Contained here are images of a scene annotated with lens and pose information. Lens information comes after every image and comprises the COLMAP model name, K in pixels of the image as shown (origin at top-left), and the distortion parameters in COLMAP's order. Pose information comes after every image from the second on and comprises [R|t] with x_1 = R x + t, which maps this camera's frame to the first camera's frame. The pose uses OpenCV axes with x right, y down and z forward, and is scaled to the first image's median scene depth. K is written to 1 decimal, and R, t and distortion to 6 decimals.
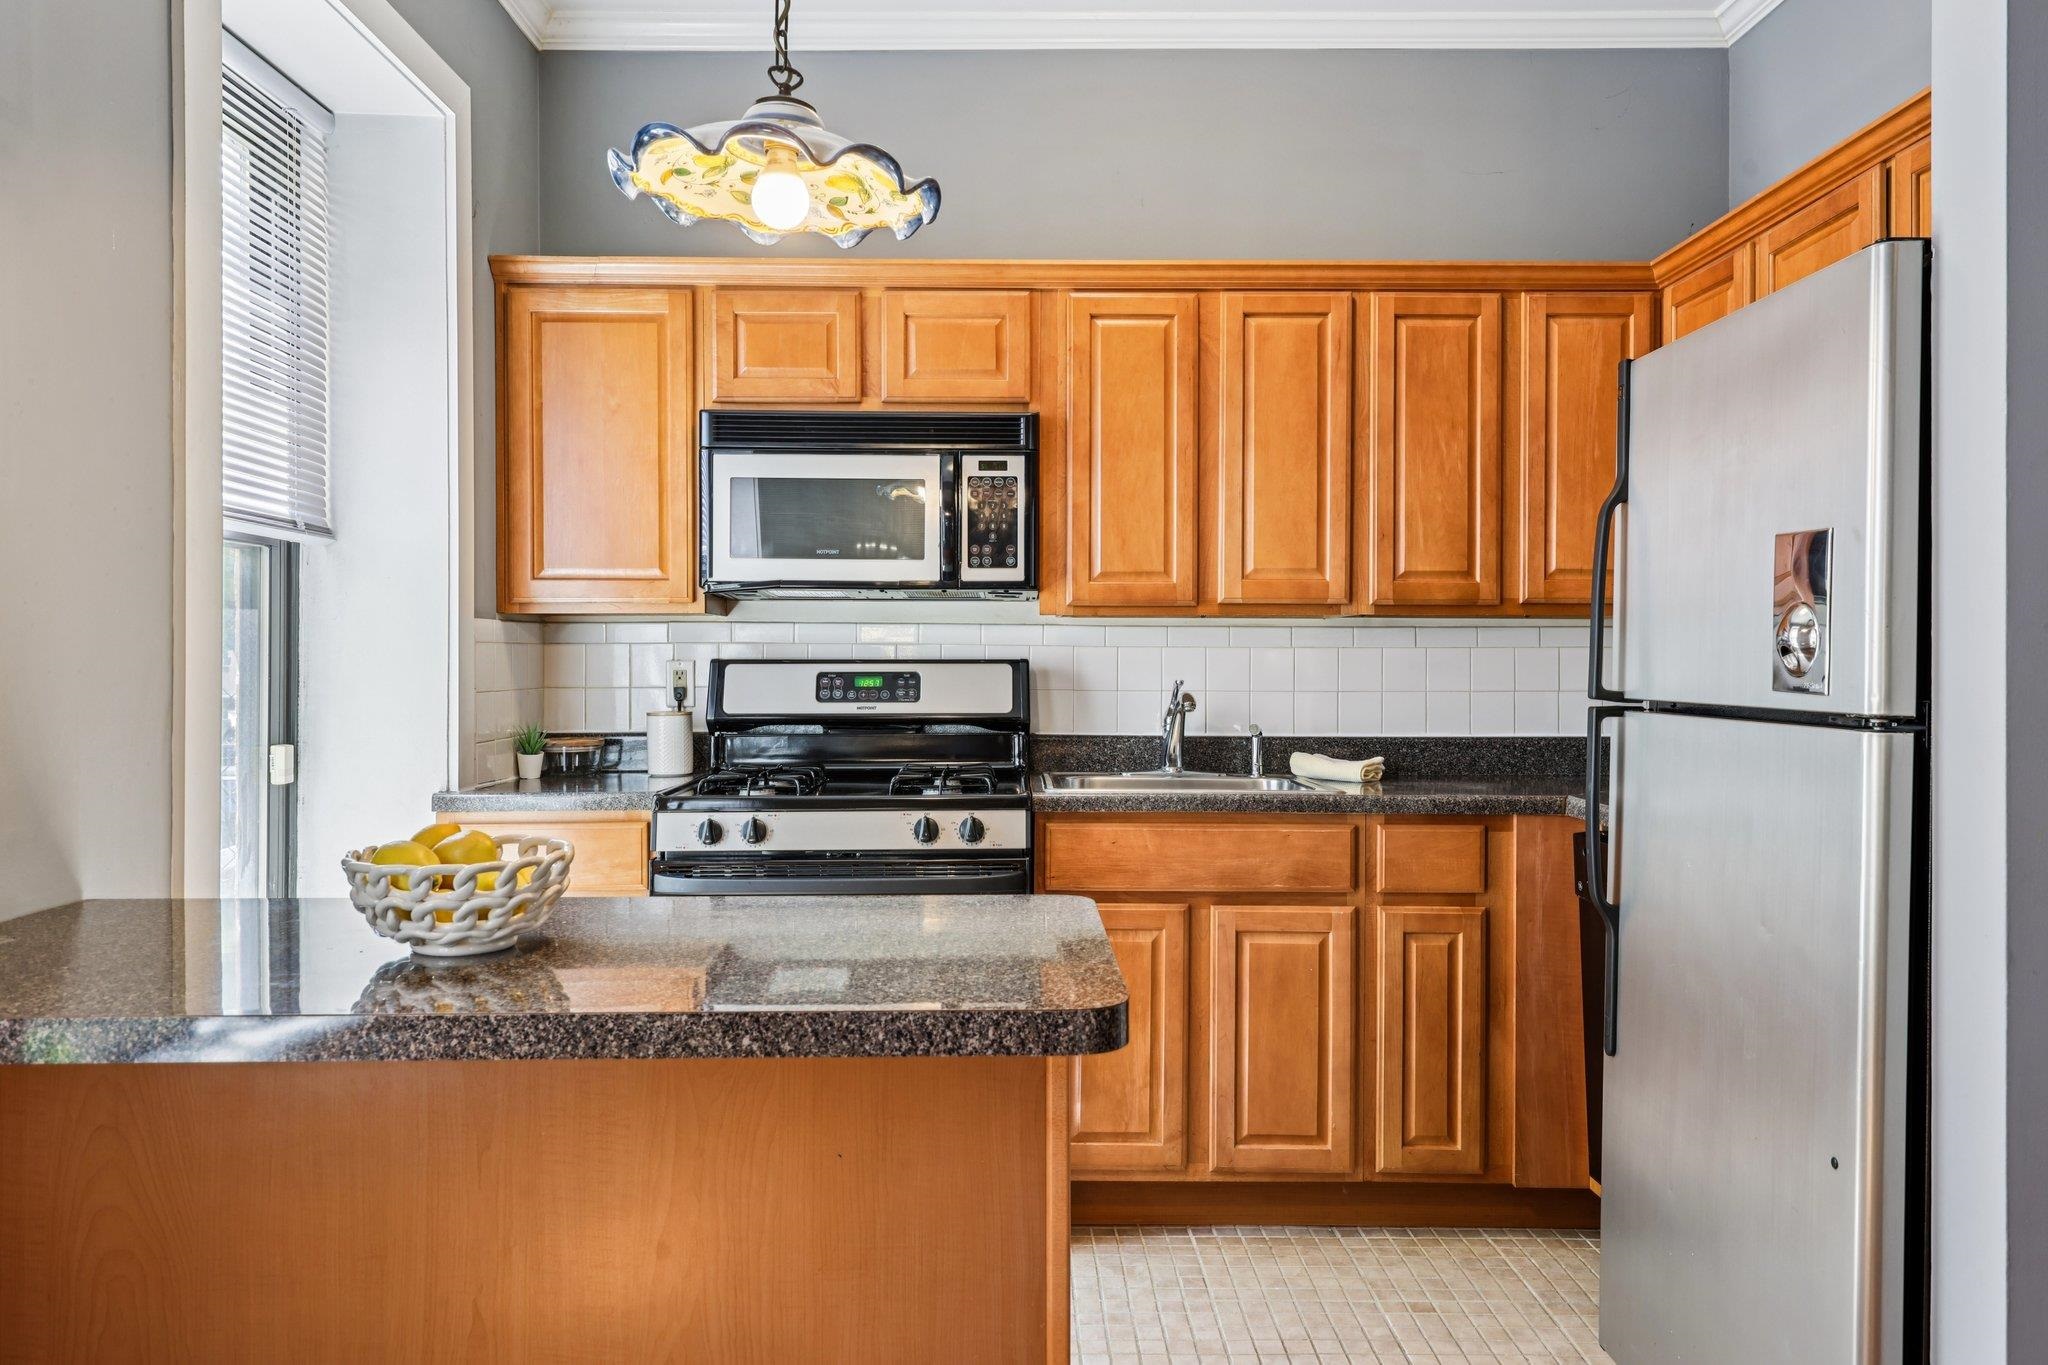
lens RADIAL K [[1466.1, 0, 1024.0], [0, 1466.1, 682.5], [0, 0, 1]] dist [0.001082, 0.000505]
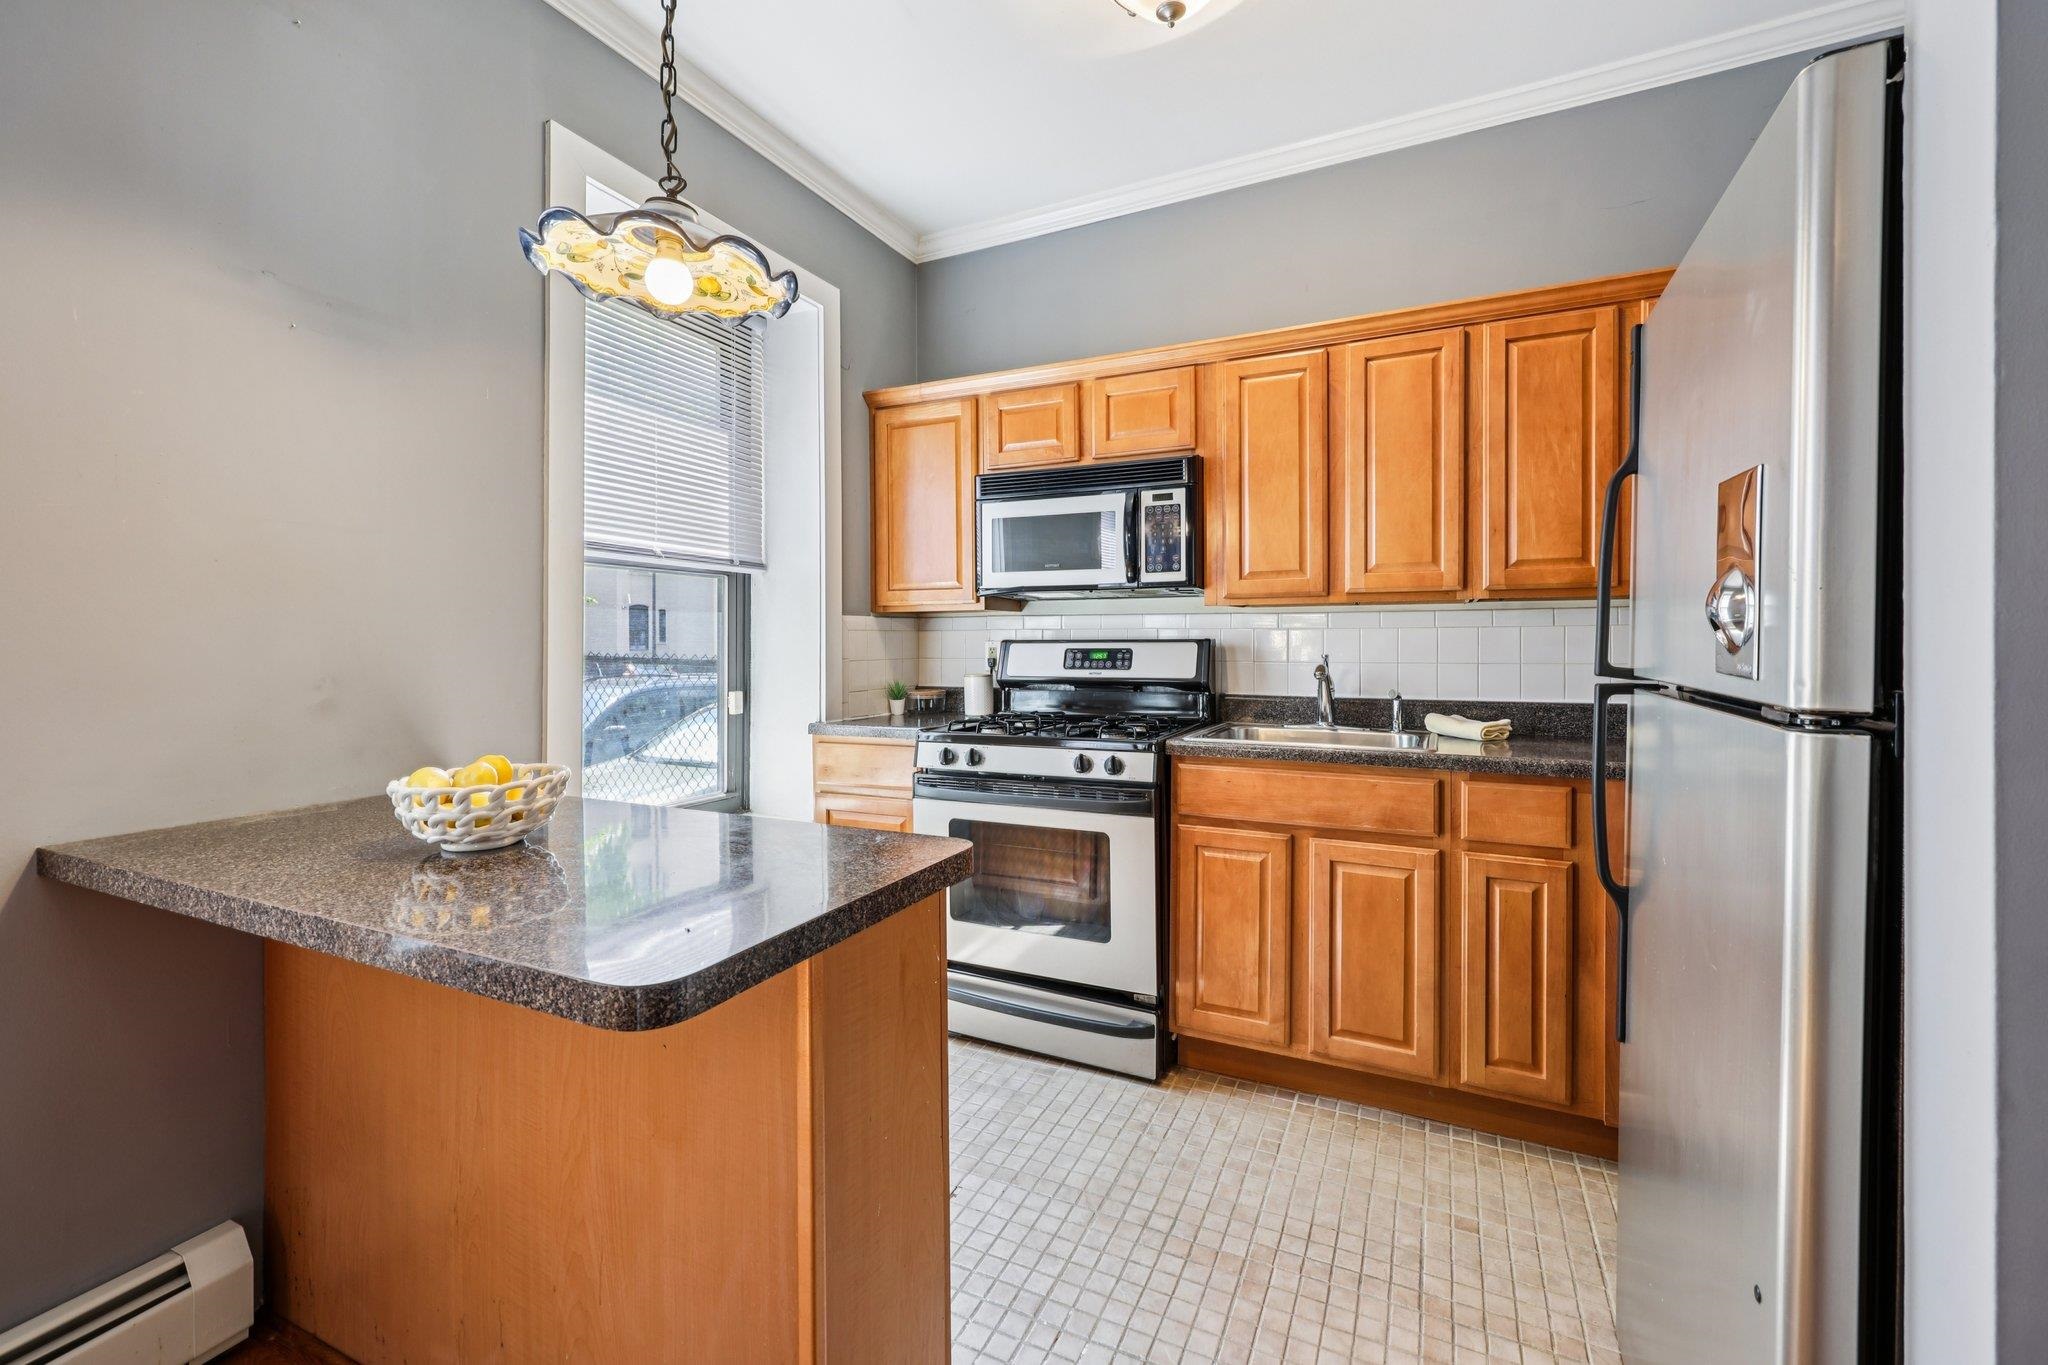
lens RADIAL K [[856.6, 0, 1026.5], [0, 856.6, 650.7], [0, 0, 1]] dist [0.000823, 0.000235]
pose [[0.898508, -0.001137, -0.438955, 0.213857], [-0.000122, 0.999996, -0.002839, -0.002733], [0.438957, 0.002604, 0.898505, 0.228953]]
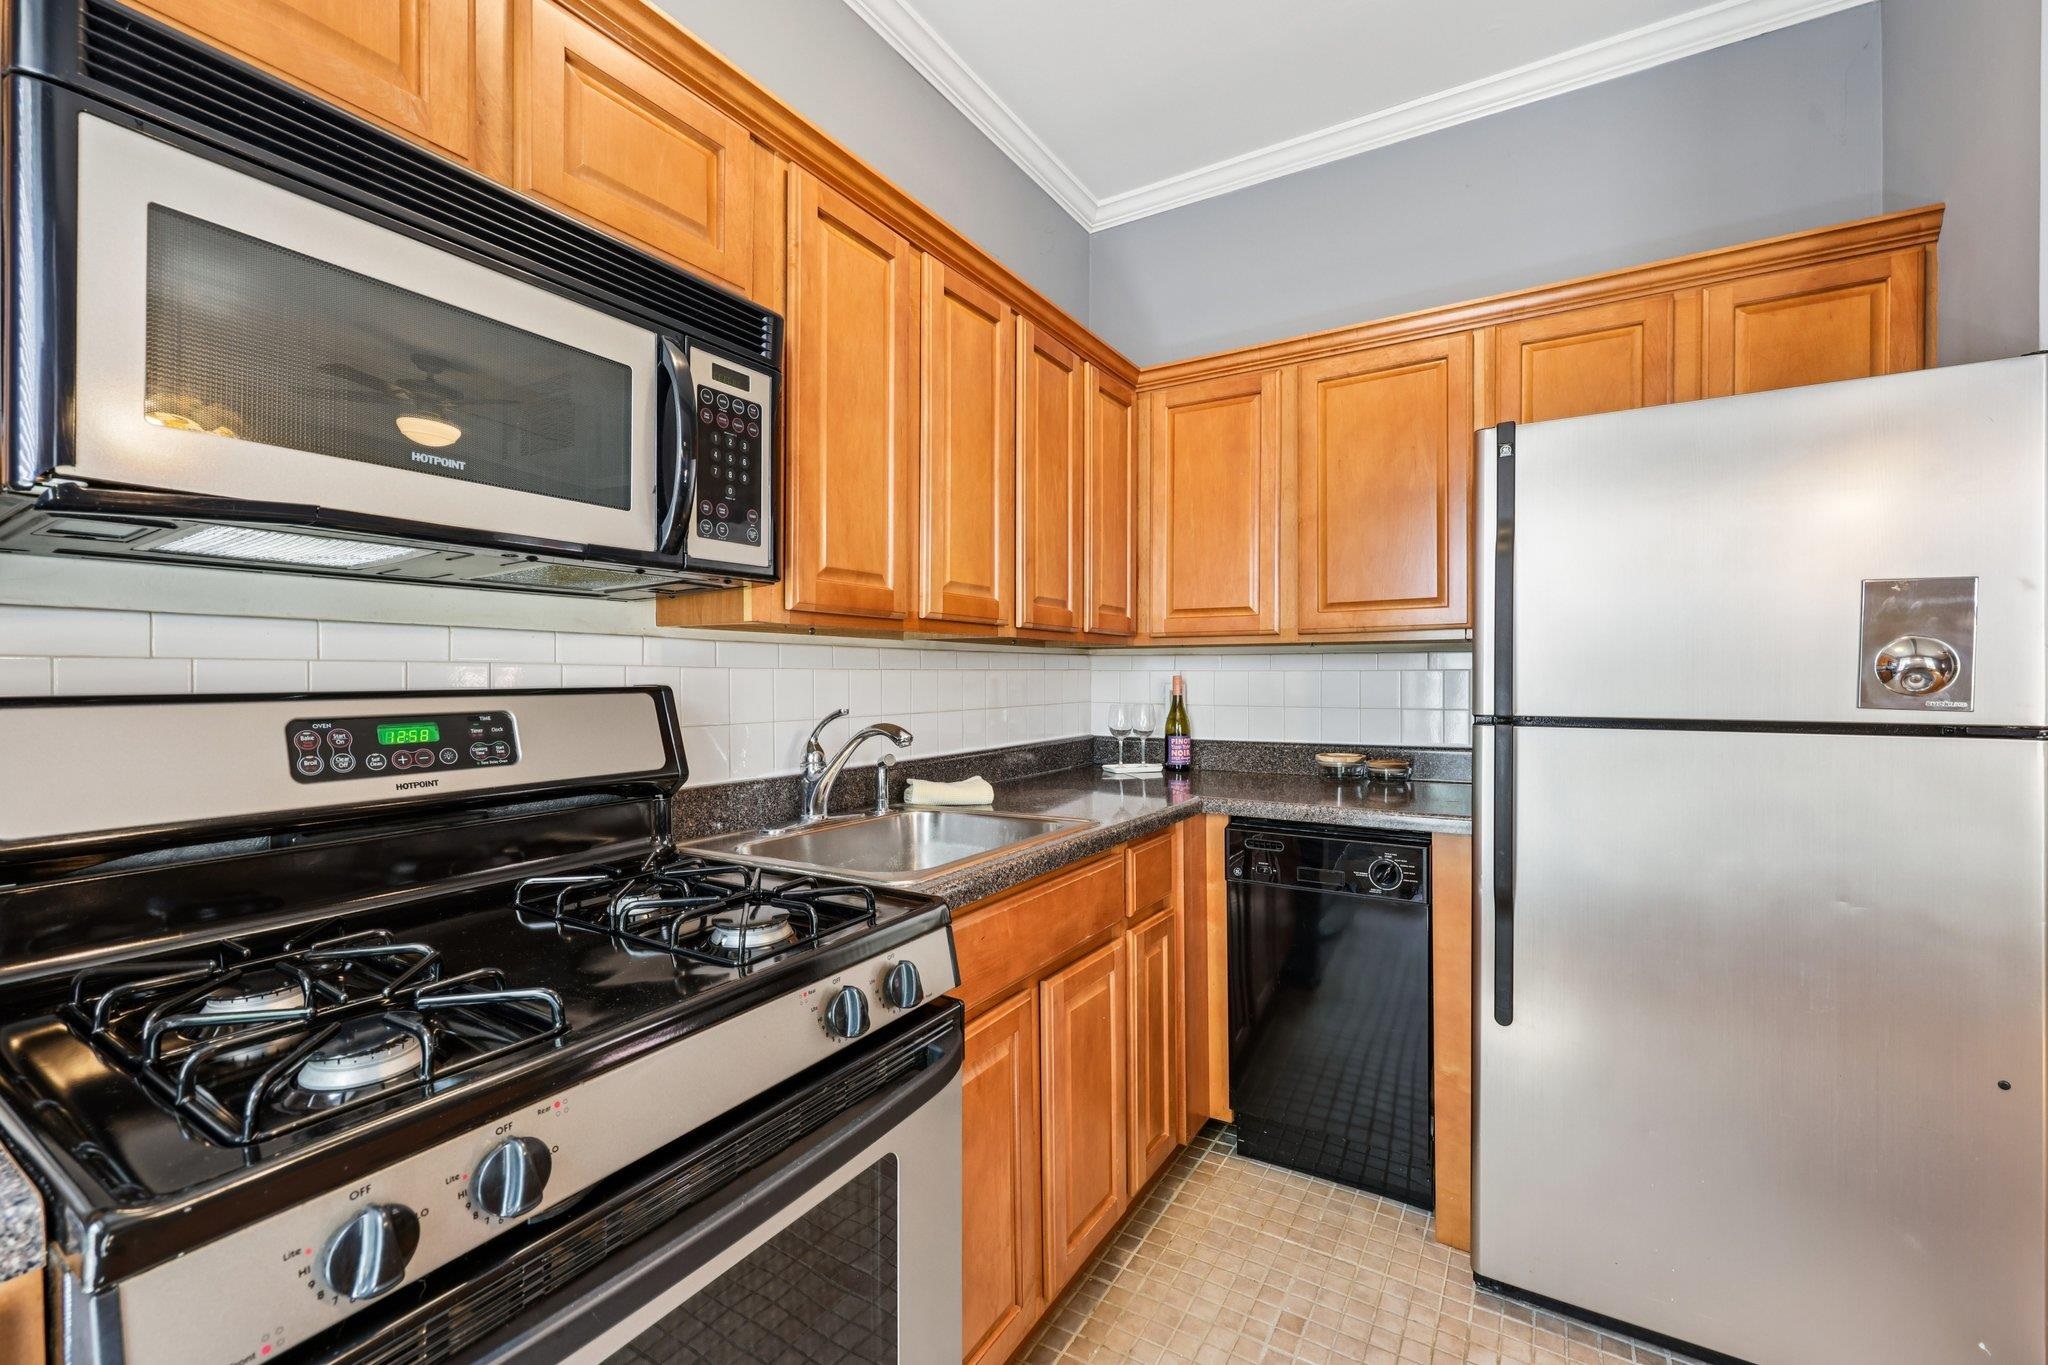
lens RADIAL K [[850.7, 0, 1024.0], [0, 850.7, 682.5], [0, 0, 1]] dist [-0.000653, 0.000150]
pose [[0.525145, -0.012158, 0.850926, -0.265403], [0.016700, 0.999853, 0.003980, -0.017299], [-0.850849, 0.012121, 0.525271, 0.703485]]
